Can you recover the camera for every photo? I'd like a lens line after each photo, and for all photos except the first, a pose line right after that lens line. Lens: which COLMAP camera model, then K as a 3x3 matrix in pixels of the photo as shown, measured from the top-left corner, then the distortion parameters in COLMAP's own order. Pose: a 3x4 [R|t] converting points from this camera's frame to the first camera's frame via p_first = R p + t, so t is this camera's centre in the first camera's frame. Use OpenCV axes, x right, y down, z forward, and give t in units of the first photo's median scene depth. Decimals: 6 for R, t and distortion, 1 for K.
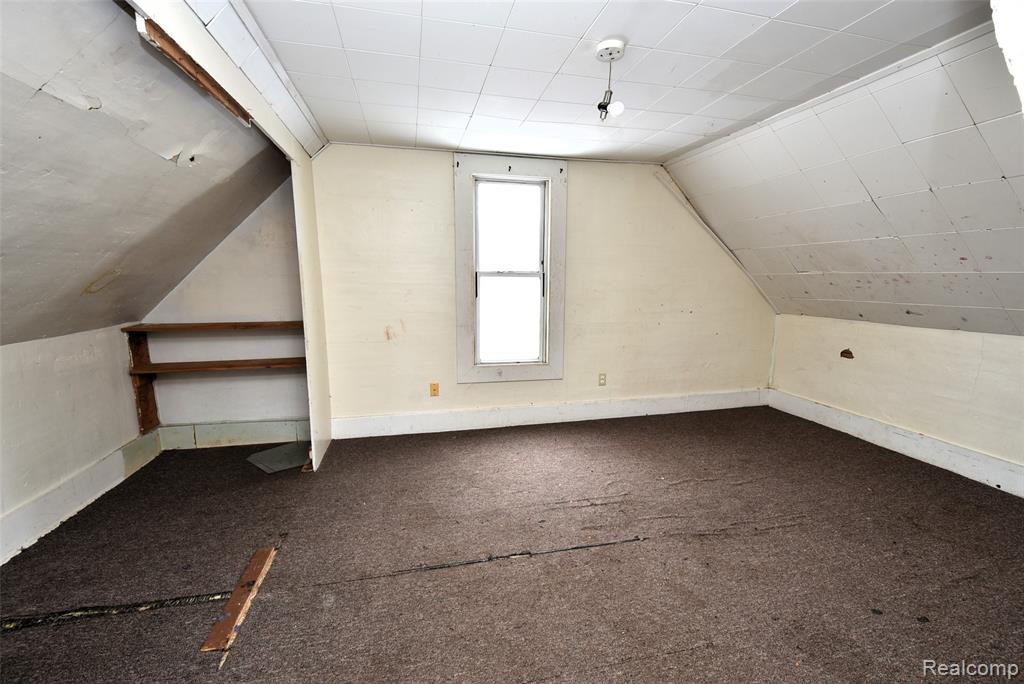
lens RADIAL K [[450.7, 0, 523.1], [0, 450.7, 347.8], [0, 0, 1]] dist [0.006769, -0.008543]
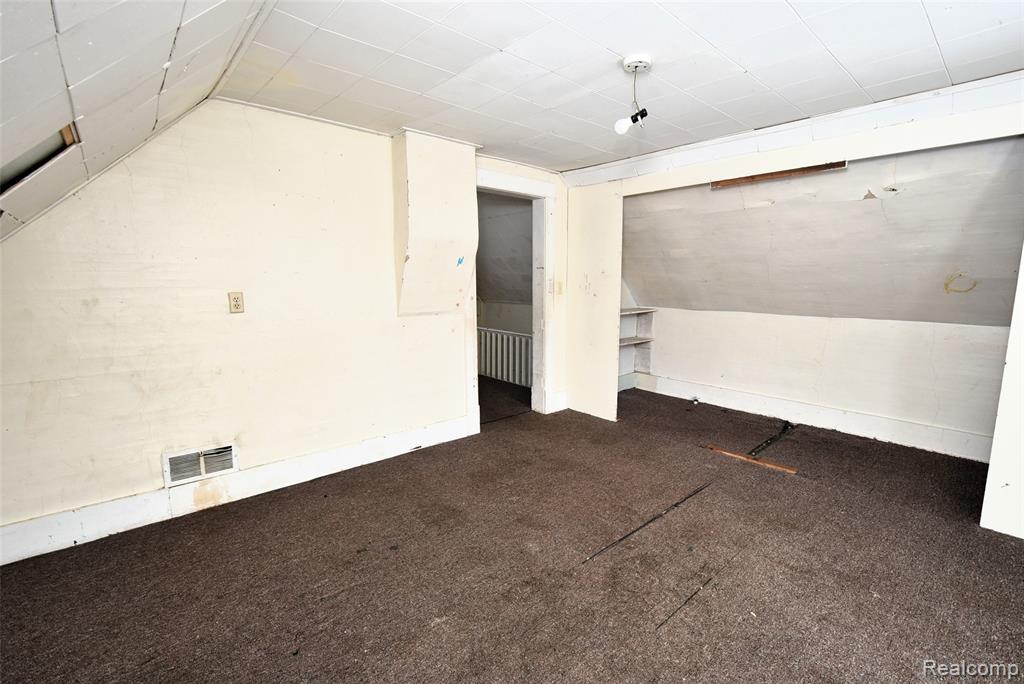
lens RADIAL K [[450.7, 0, 523.1], [0, 450.7, 347.8], [0, 0, 1]] dist [0.006769, -0.008543]
pose [[-0.878411, 0.073646, -0.472198, 0.867758], [-0.075779, 0.954091, 0.289774, -0.282544], [0.471860, 0.290323, -0.832503, 1.740953]]
